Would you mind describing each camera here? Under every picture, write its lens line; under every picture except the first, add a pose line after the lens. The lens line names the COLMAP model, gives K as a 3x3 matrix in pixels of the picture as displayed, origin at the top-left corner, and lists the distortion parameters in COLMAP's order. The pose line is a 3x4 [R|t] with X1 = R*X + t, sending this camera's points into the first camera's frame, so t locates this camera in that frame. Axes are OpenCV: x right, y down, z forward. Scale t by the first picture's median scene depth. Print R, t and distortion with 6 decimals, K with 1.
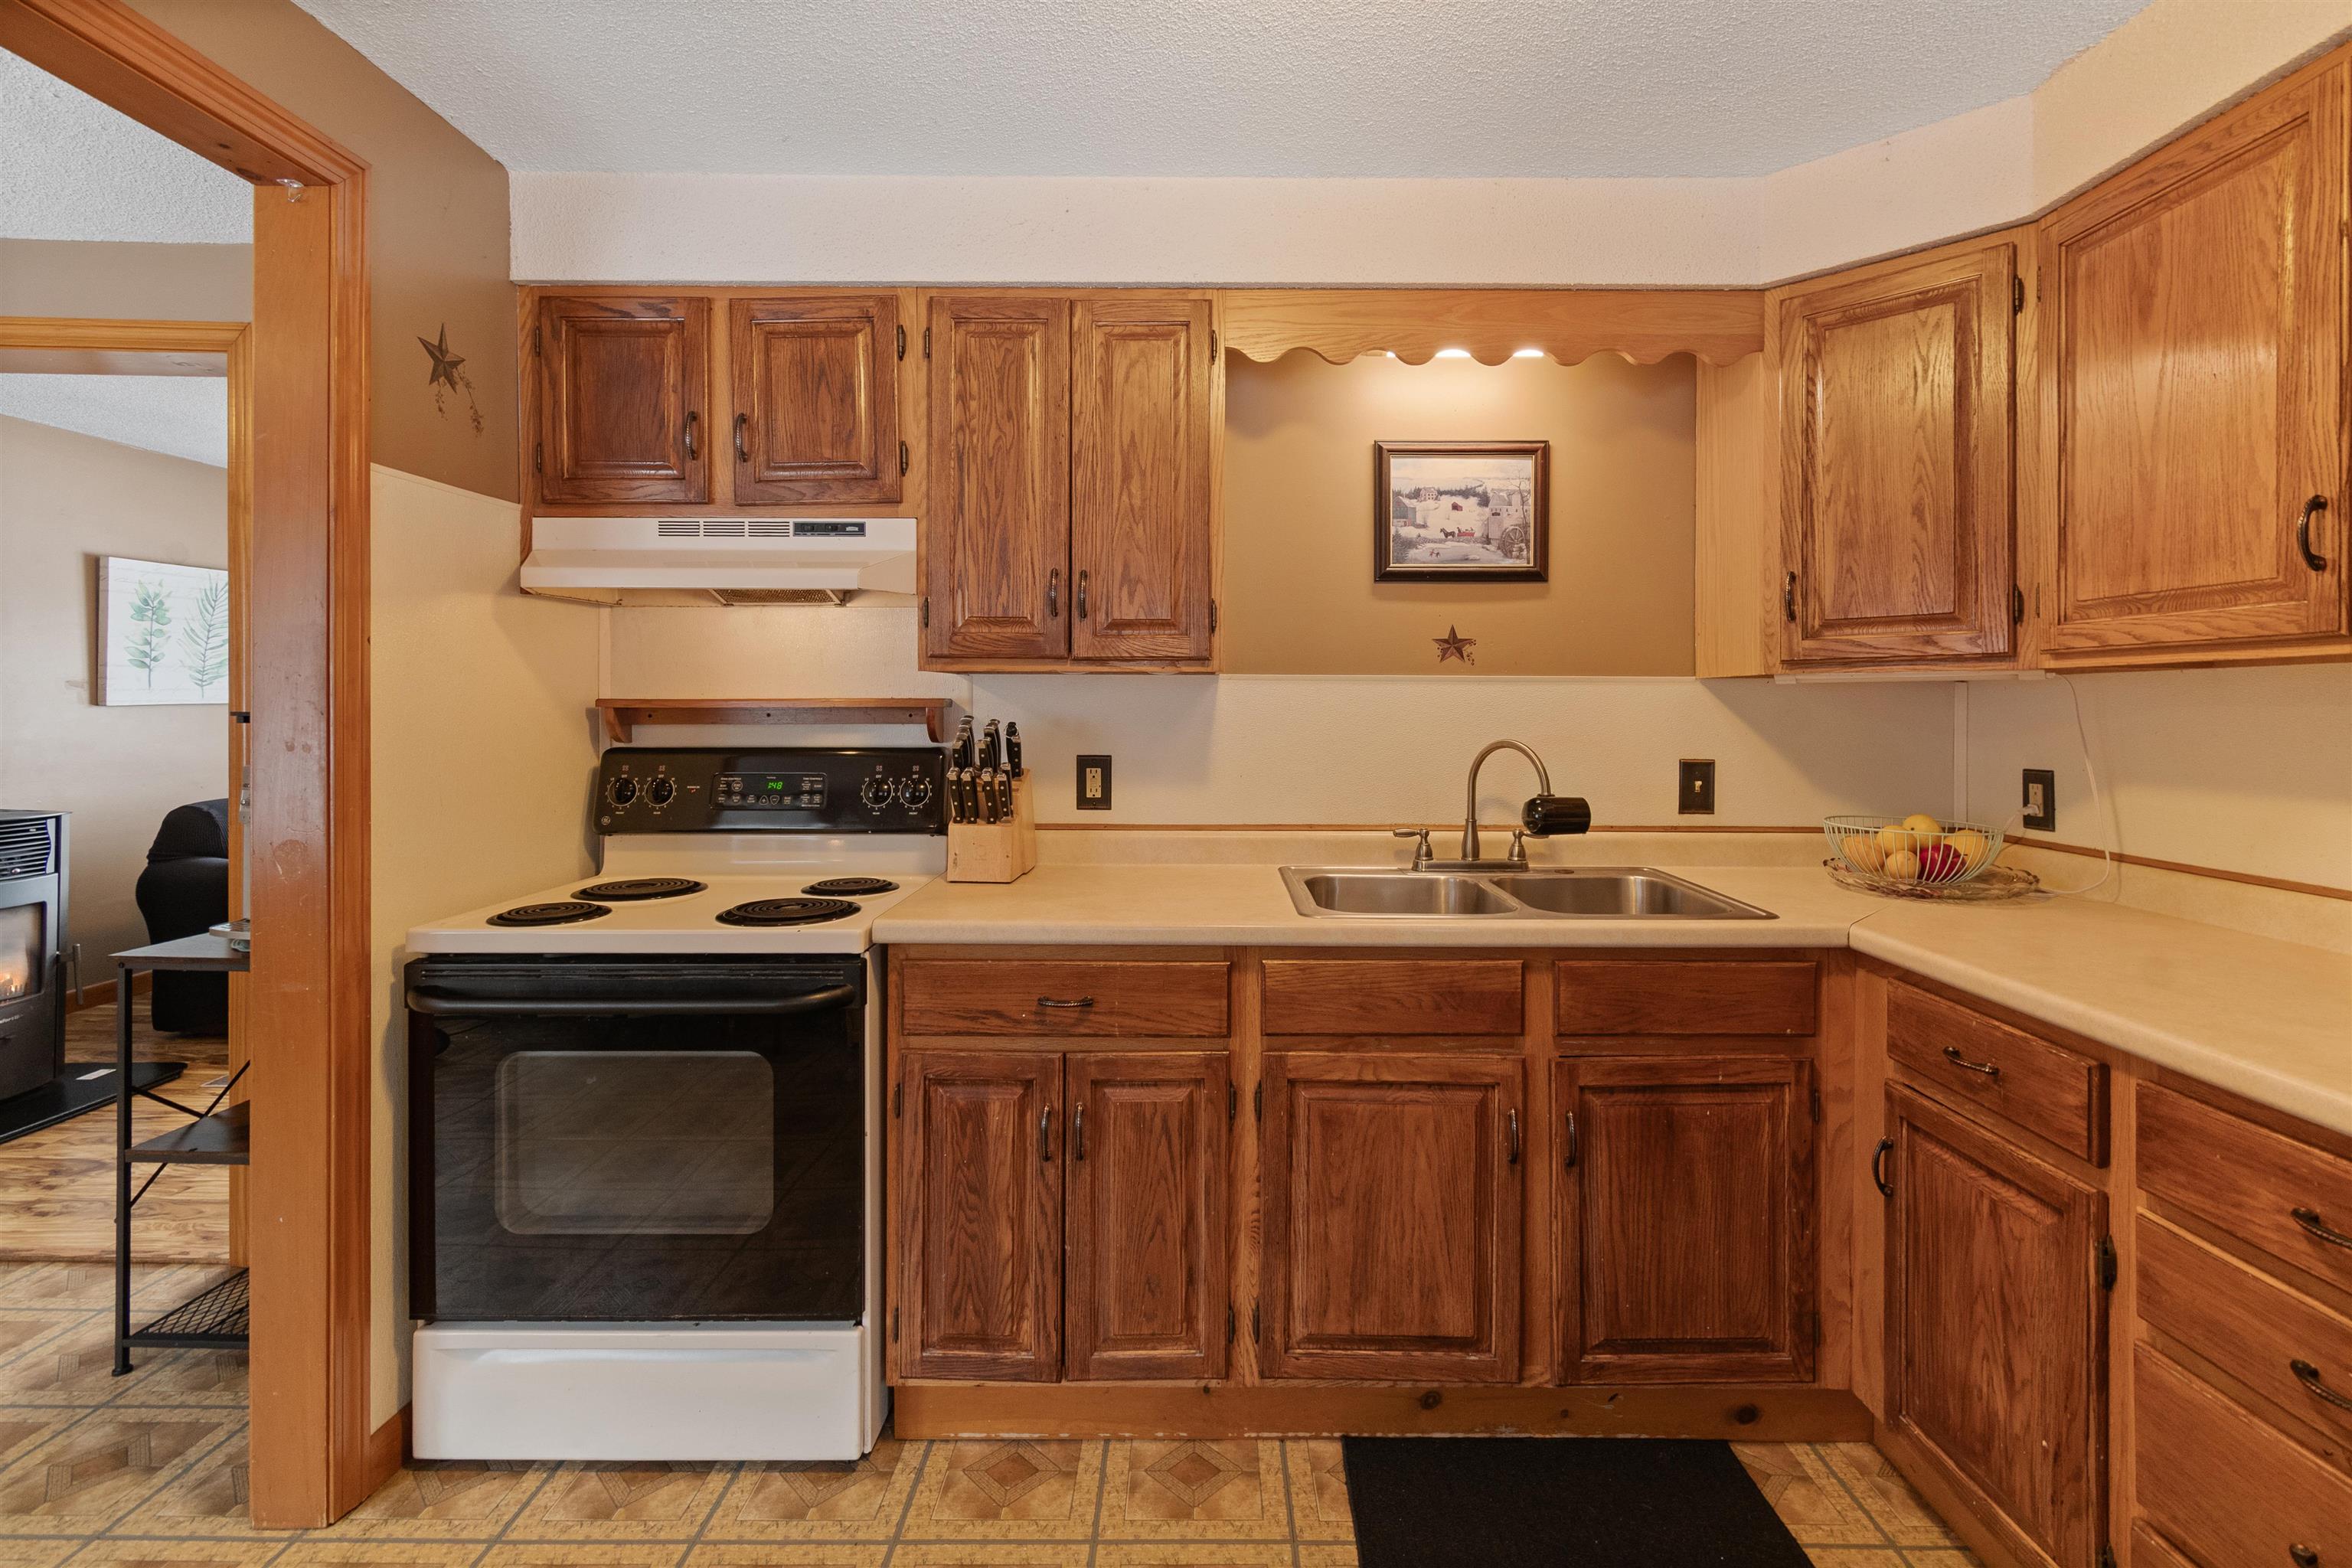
lens RADIAL K [[1067.3, 0, 1180.9], [0, 1067.3, 727.4], [0, 0, 1]] dist [0.001251, -0.001125]
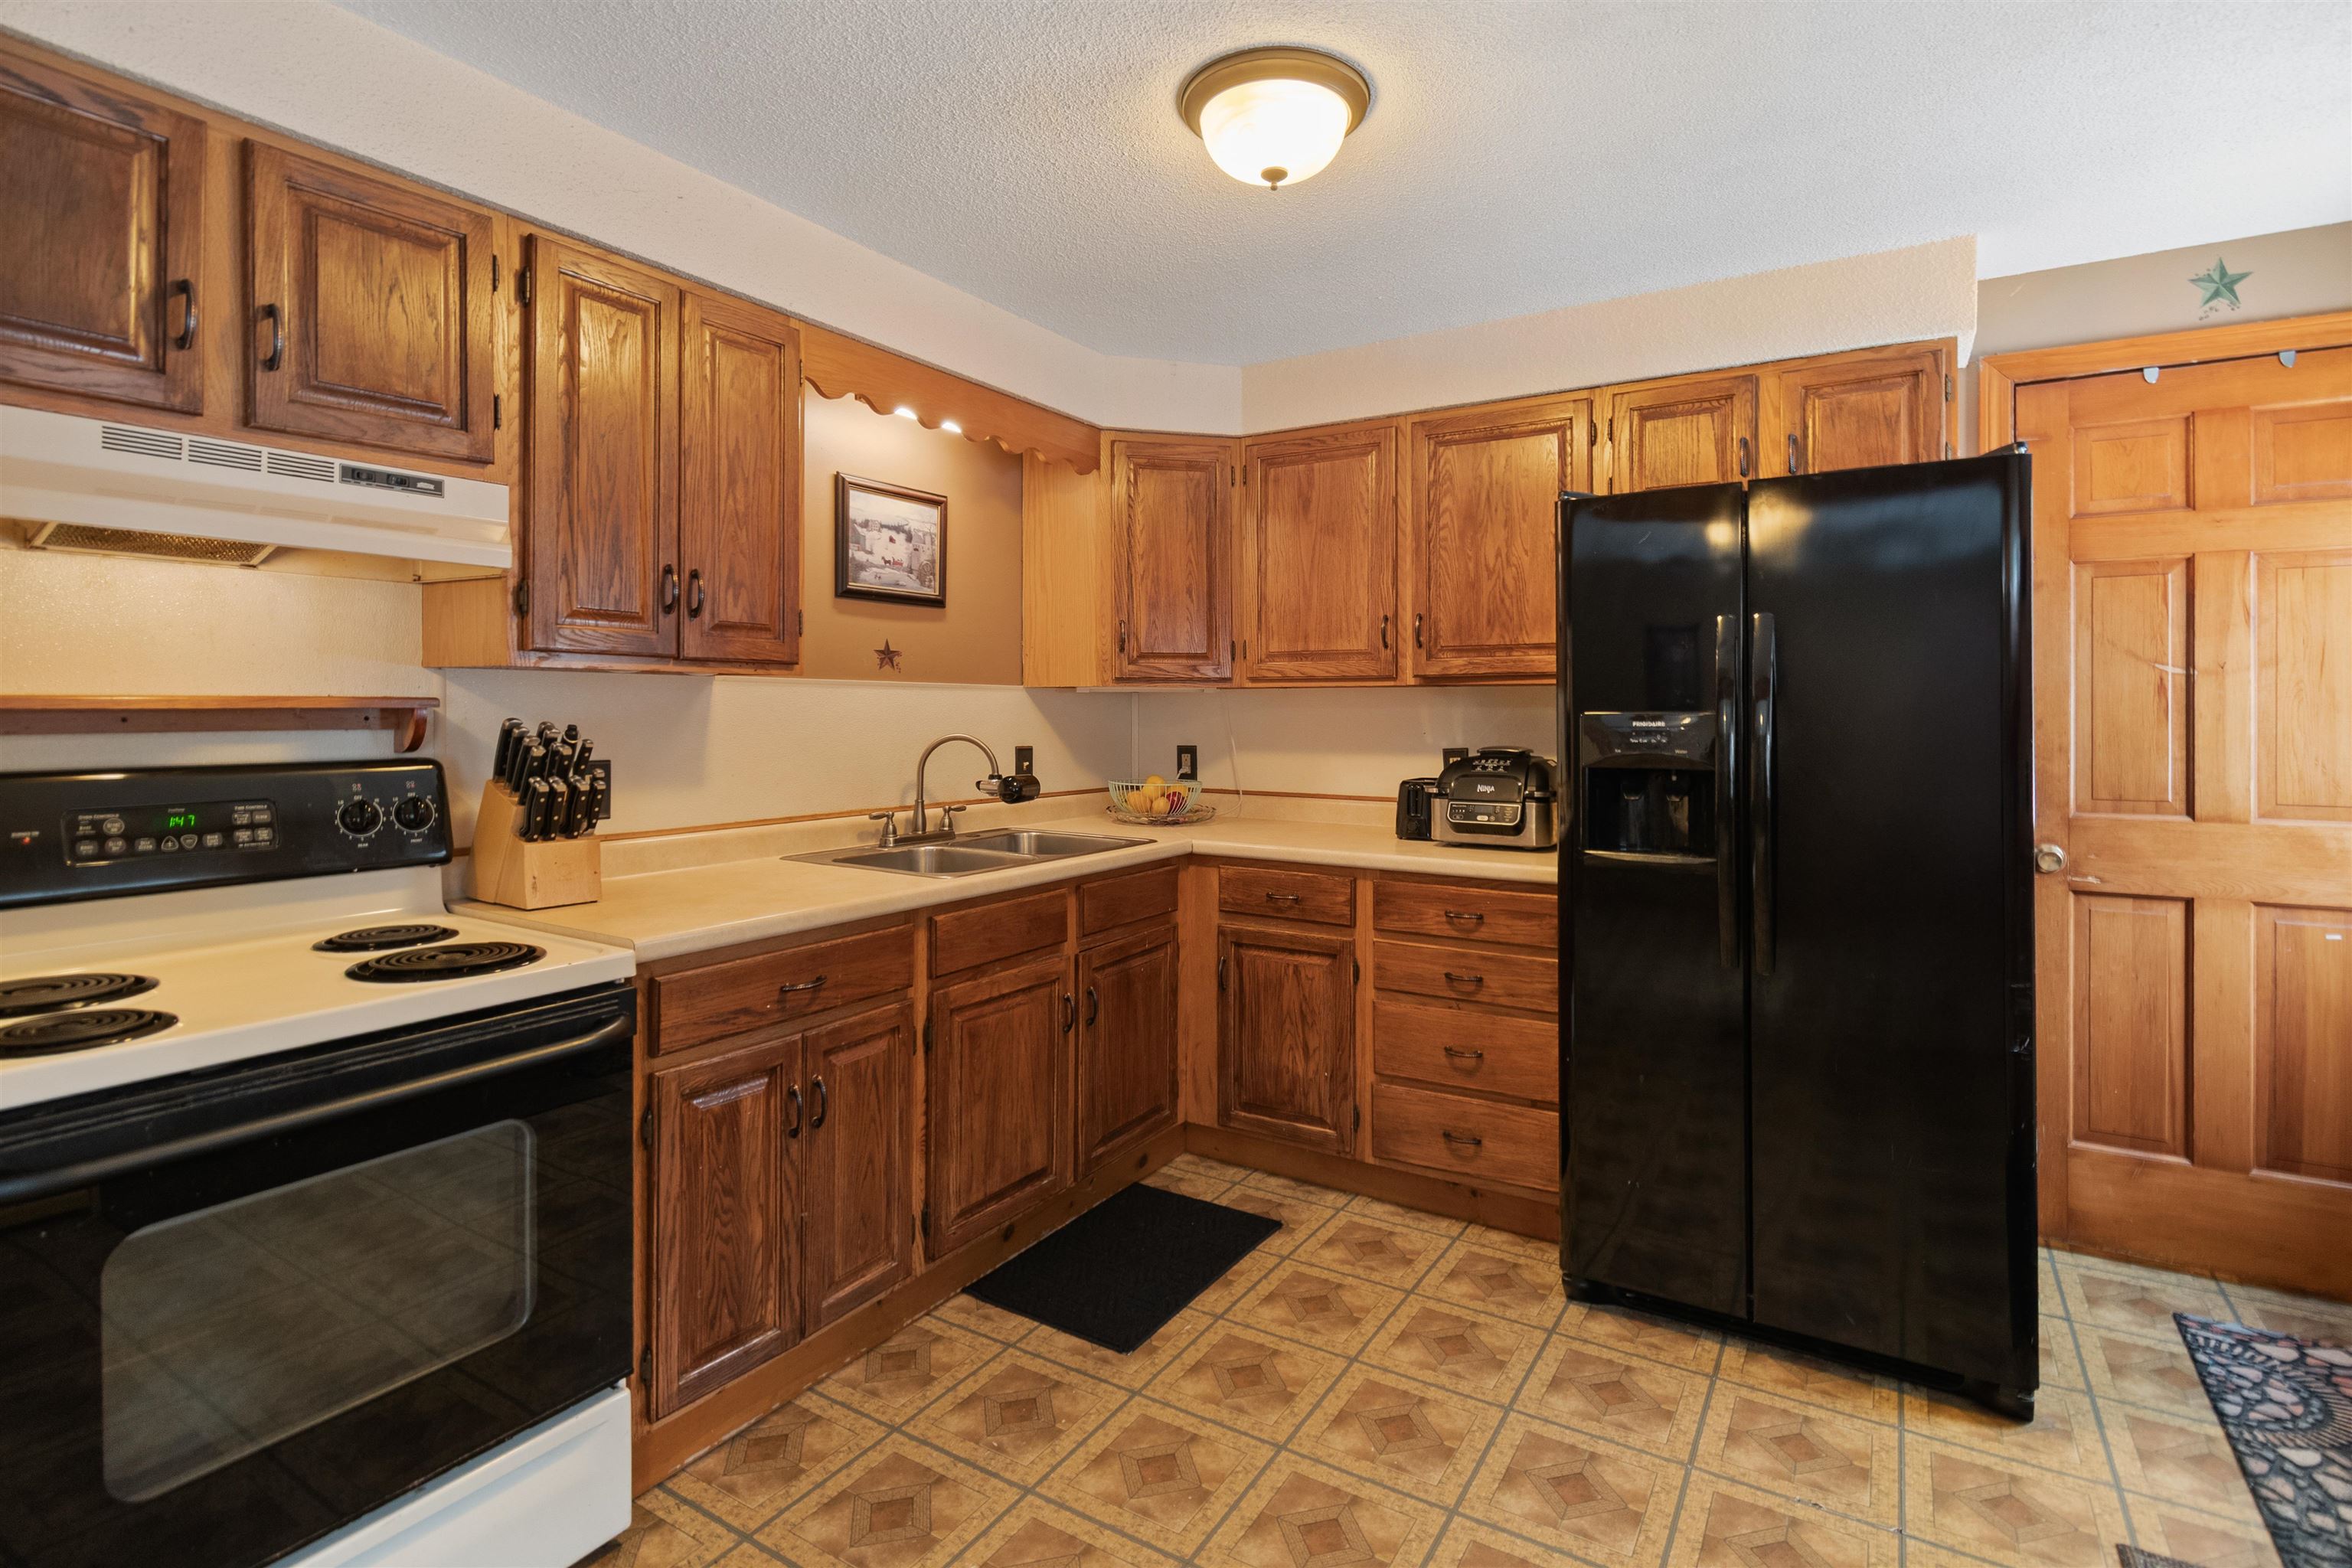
lens RADIAL K [[1088.4, 0, 1233.7], [0, 1088.4, 736.9], [0, 0, 1]] dist [-0.005402, -0.001317]
pose [[0.514500, -0.022080, 0.857206, -0.768491], [0.014733, 0.999748, 0.016910, -0.002416], [-0.857364, 0.003929, 0.514696, 0.066385]]
